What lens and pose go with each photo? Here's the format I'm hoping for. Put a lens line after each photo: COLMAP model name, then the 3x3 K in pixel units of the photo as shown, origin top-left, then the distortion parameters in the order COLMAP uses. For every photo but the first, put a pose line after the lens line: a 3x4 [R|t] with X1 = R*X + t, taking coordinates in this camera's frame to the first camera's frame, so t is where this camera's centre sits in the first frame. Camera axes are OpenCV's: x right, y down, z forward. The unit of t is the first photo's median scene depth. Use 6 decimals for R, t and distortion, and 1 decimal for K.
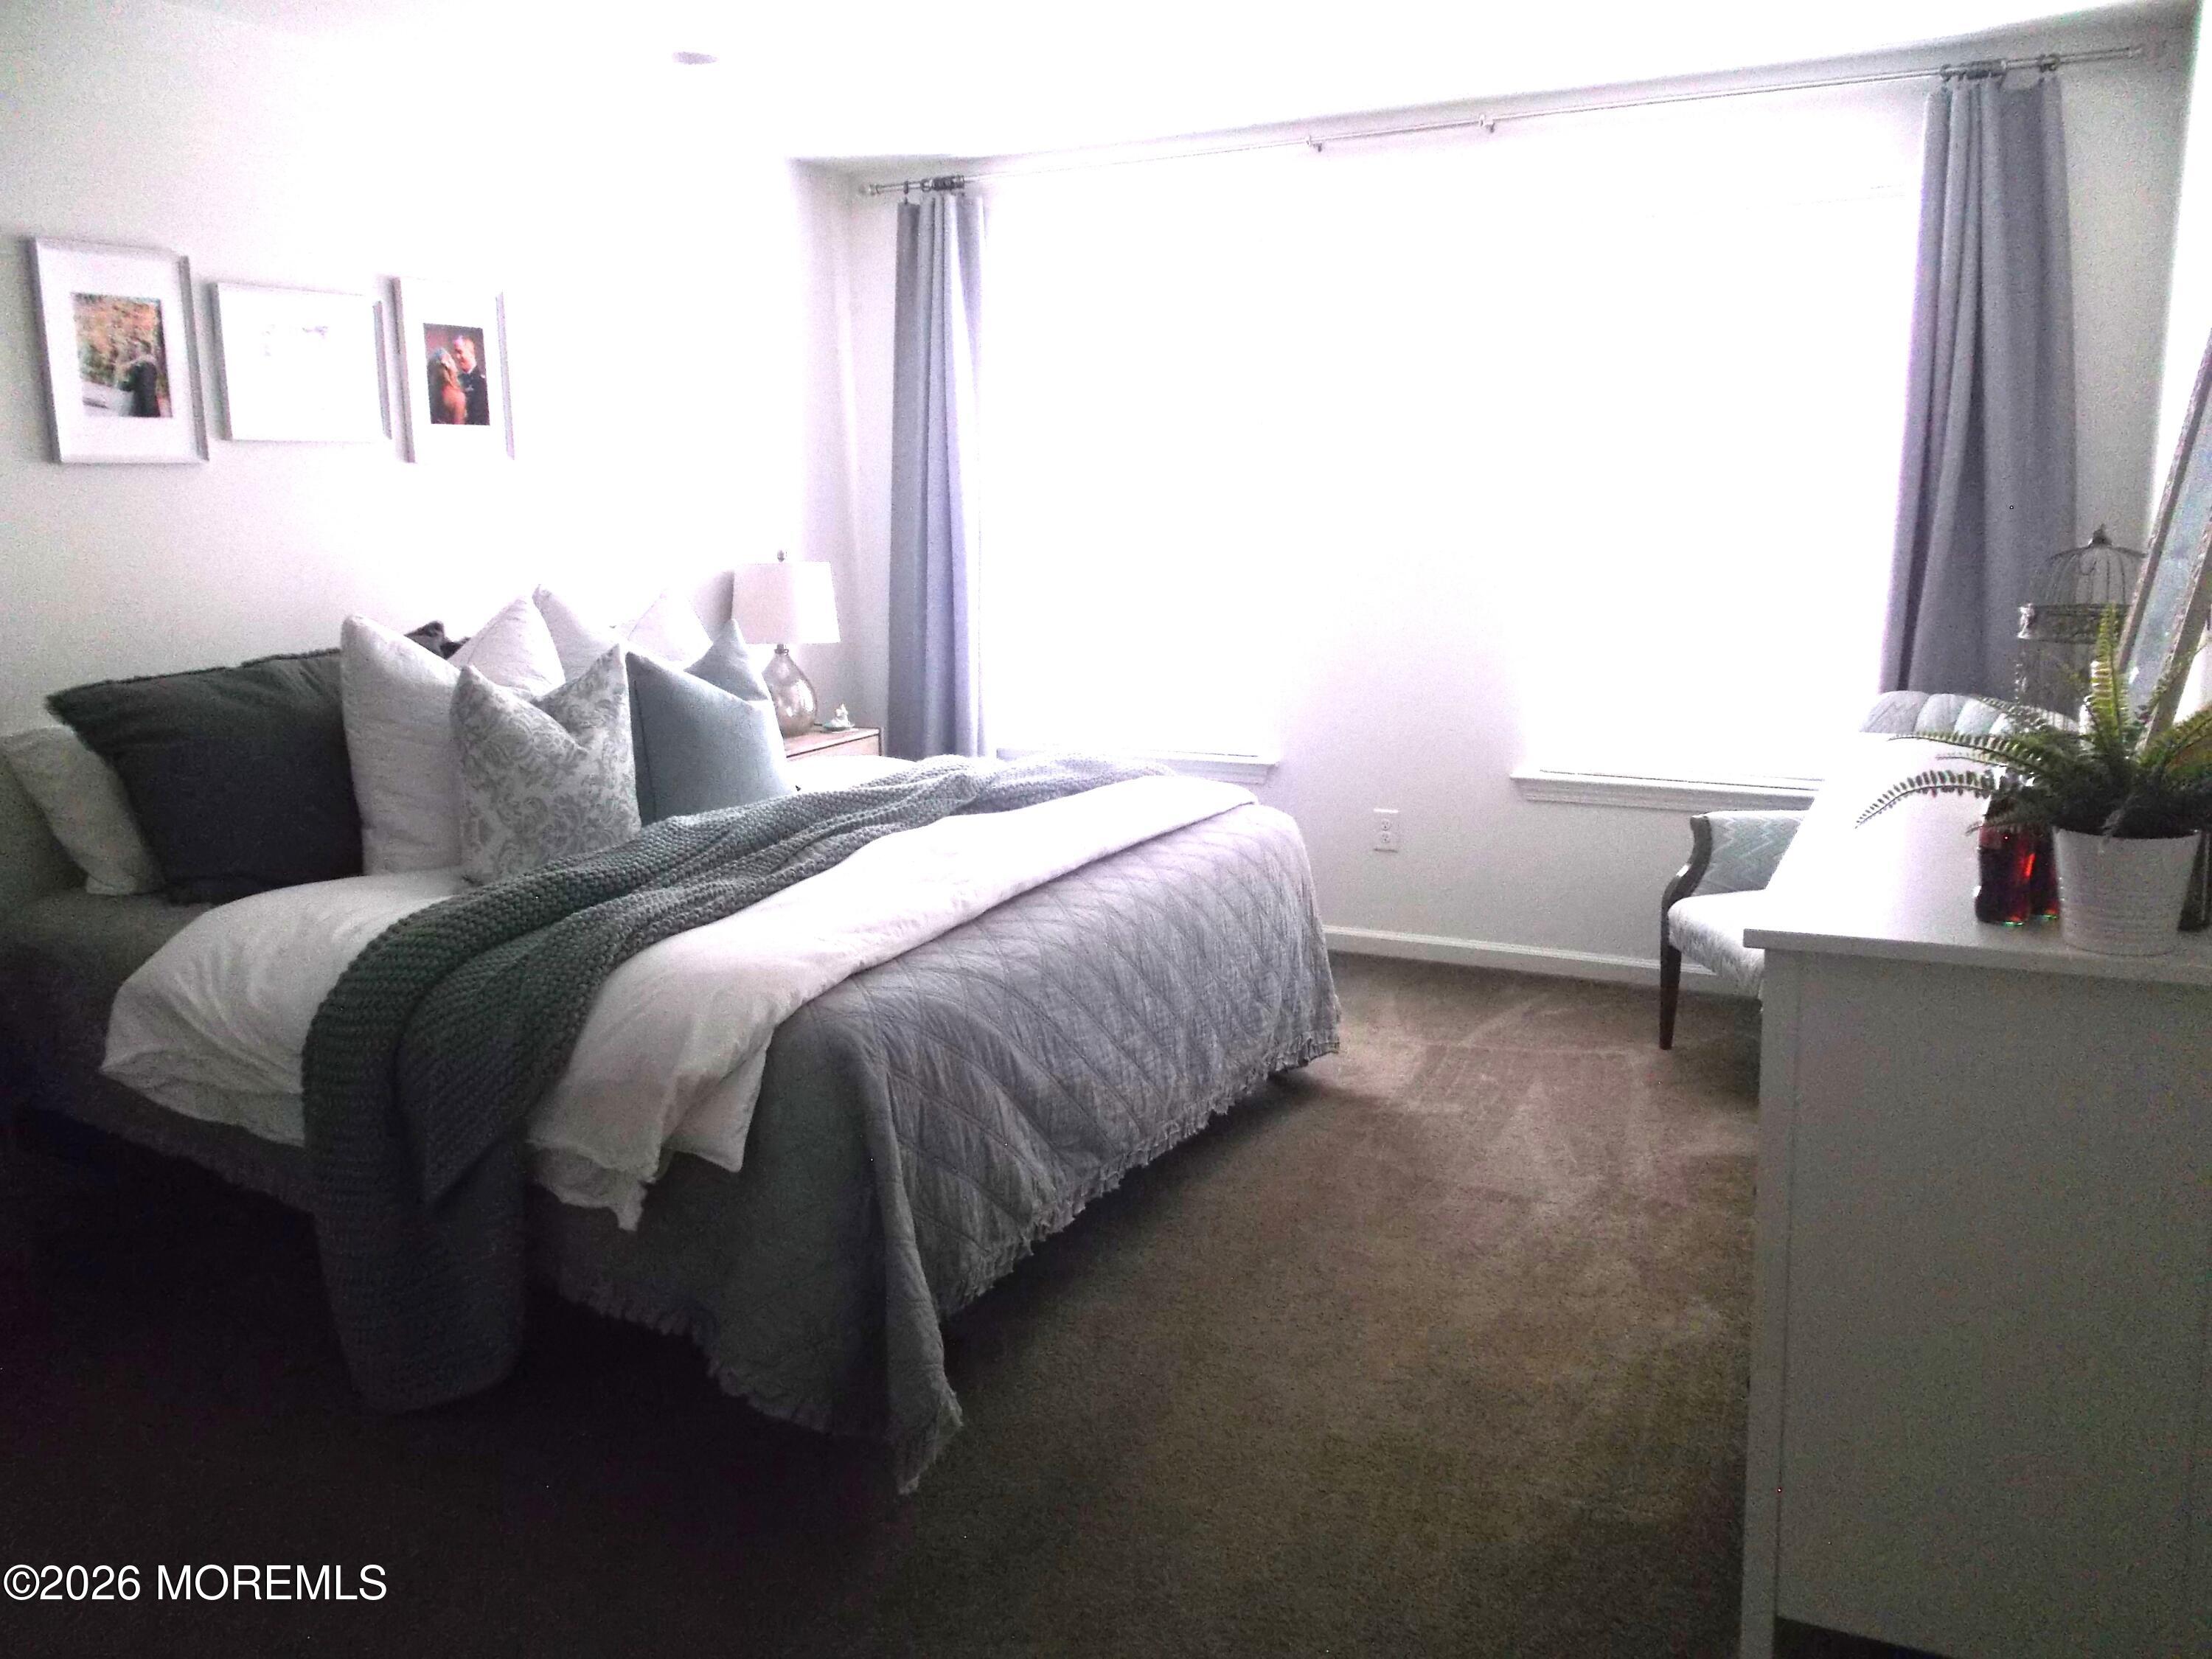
lens RADIAL K [[1738.2, 0, 1096.0], [0, 1738.2, 807.9], [0, 0, 1]] dist [-0.010791, -0.011343]
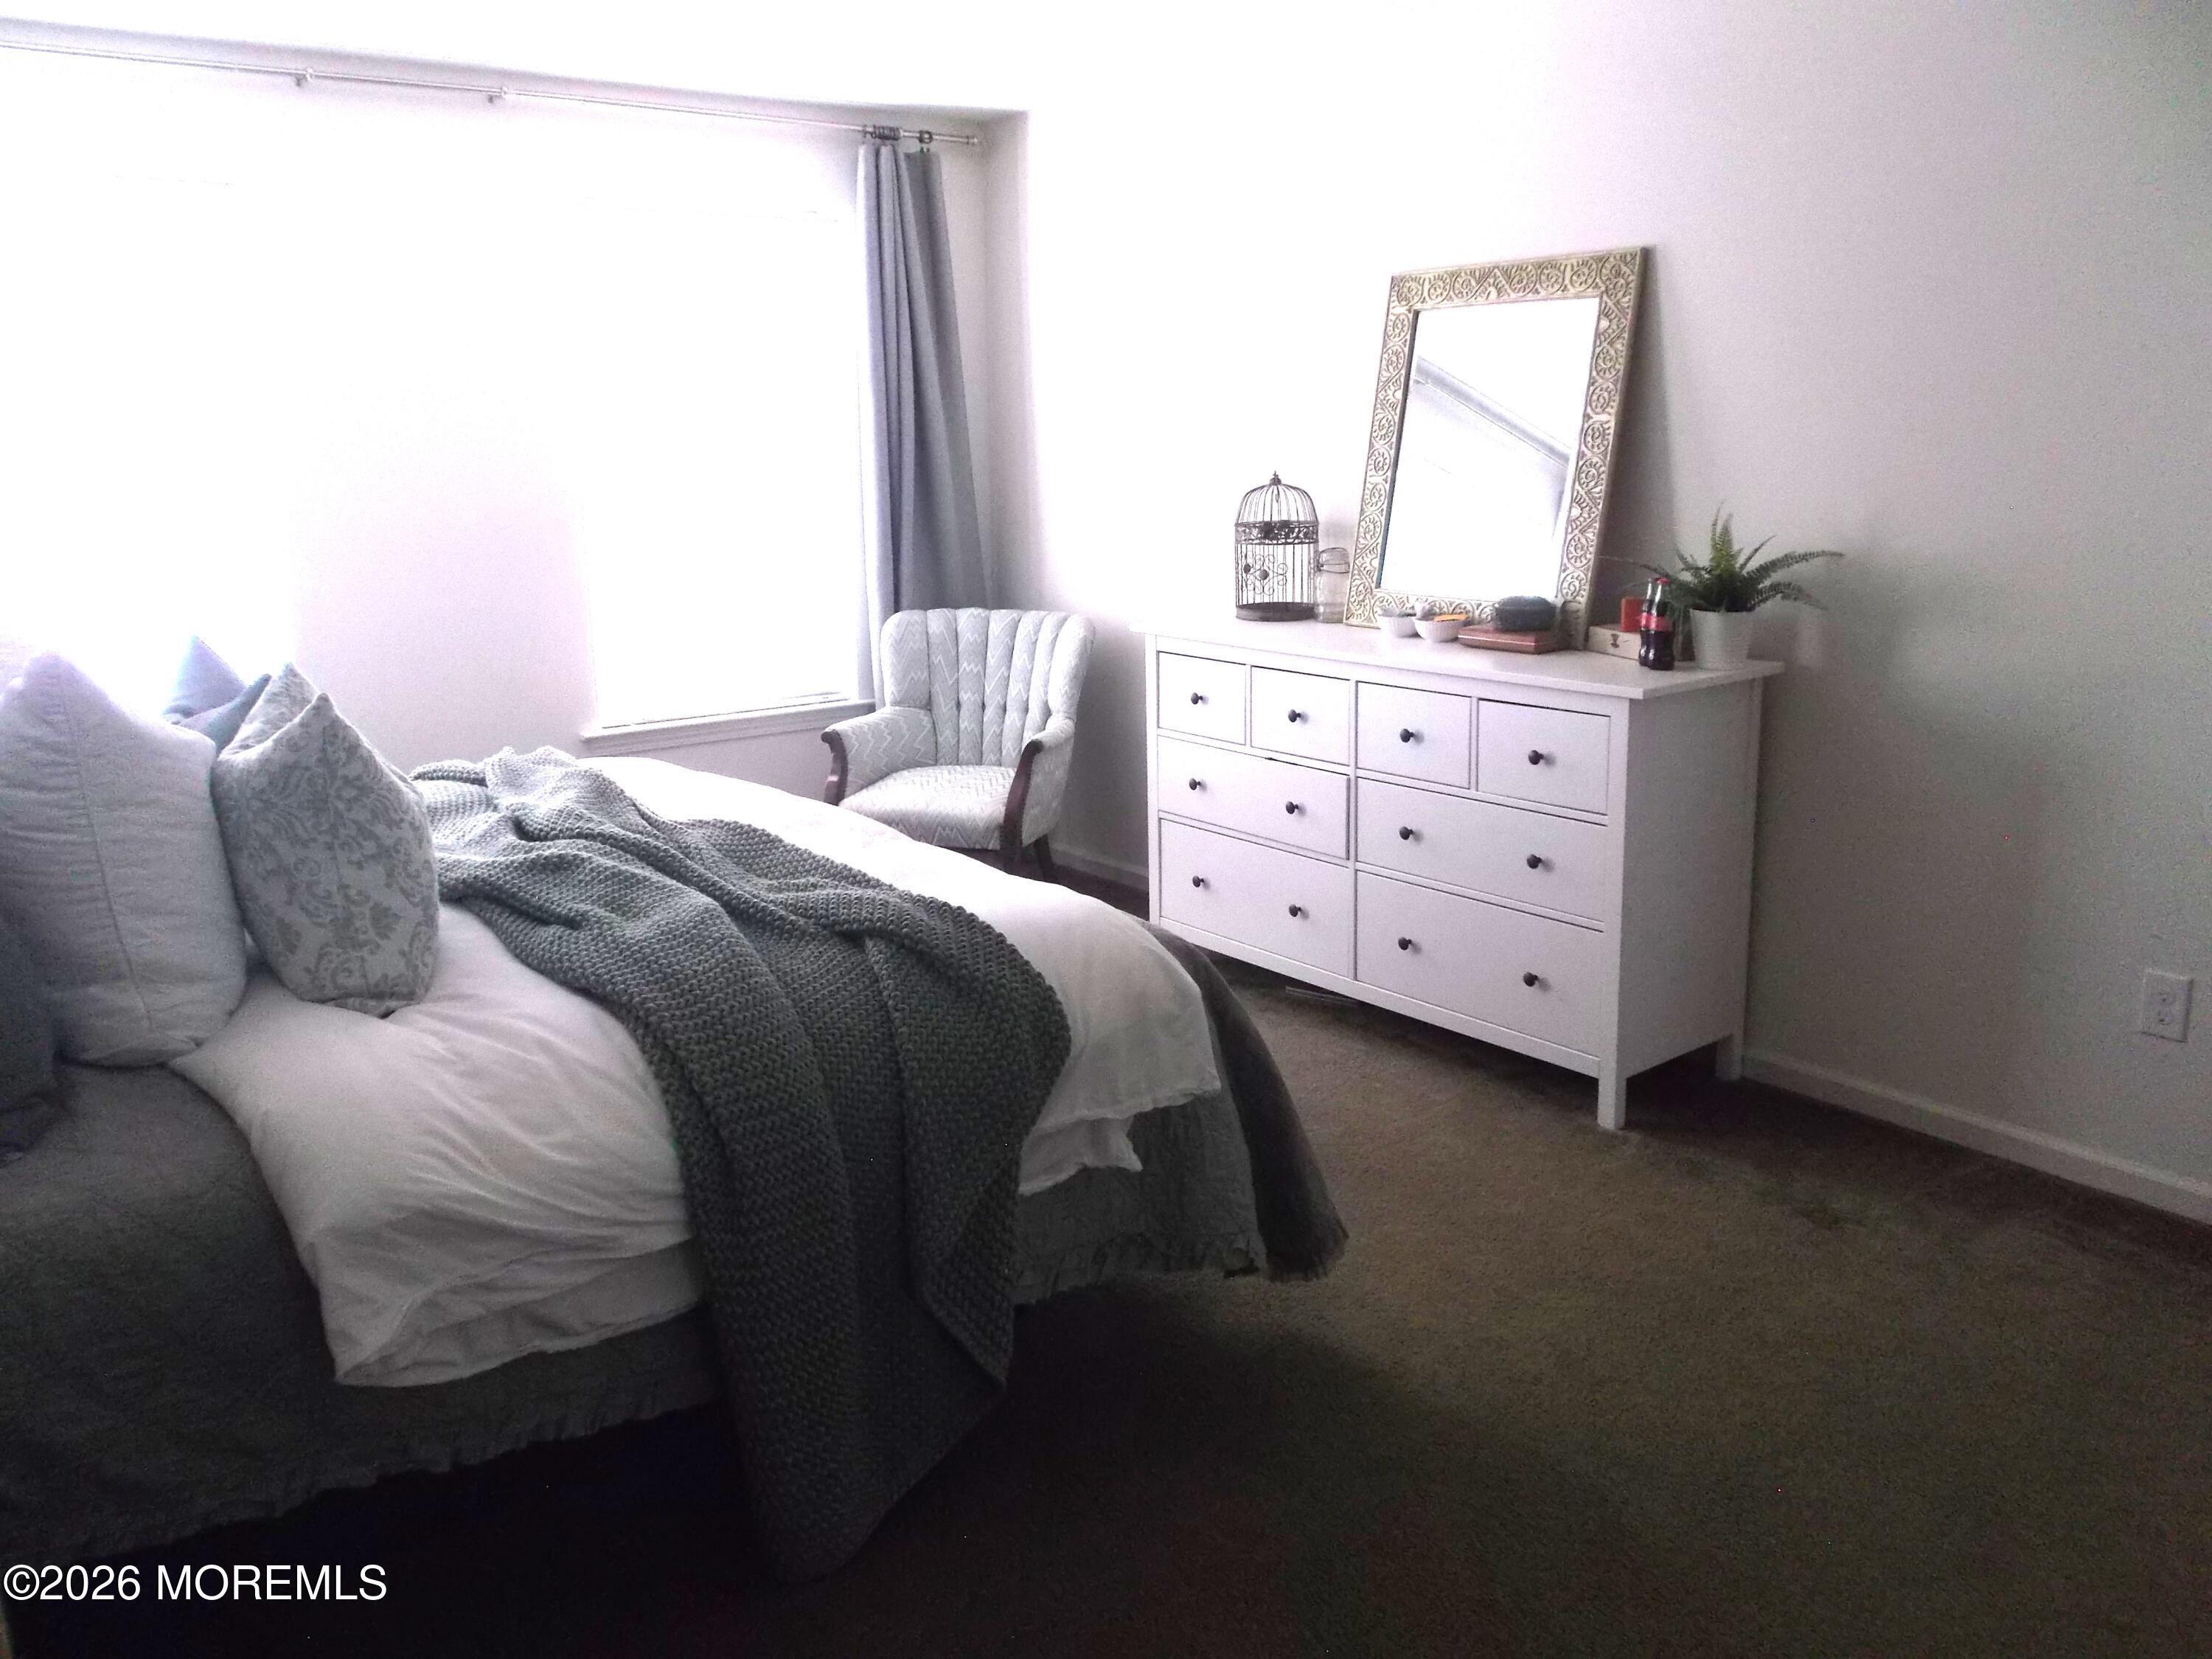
lens RADIAL K [[1738.2, 0, 1096.0], [0, 1738.2, 840.4], [0, 0, 1]] dist [-0.010791, -0.011343]
pose [[0.412564, -0.197525, 0.889255, -0.833275], [0.182742, 0.974309, 0.131636, -0.057093], [-0.892411, 0.108196, 0.438061, 0.403717]]
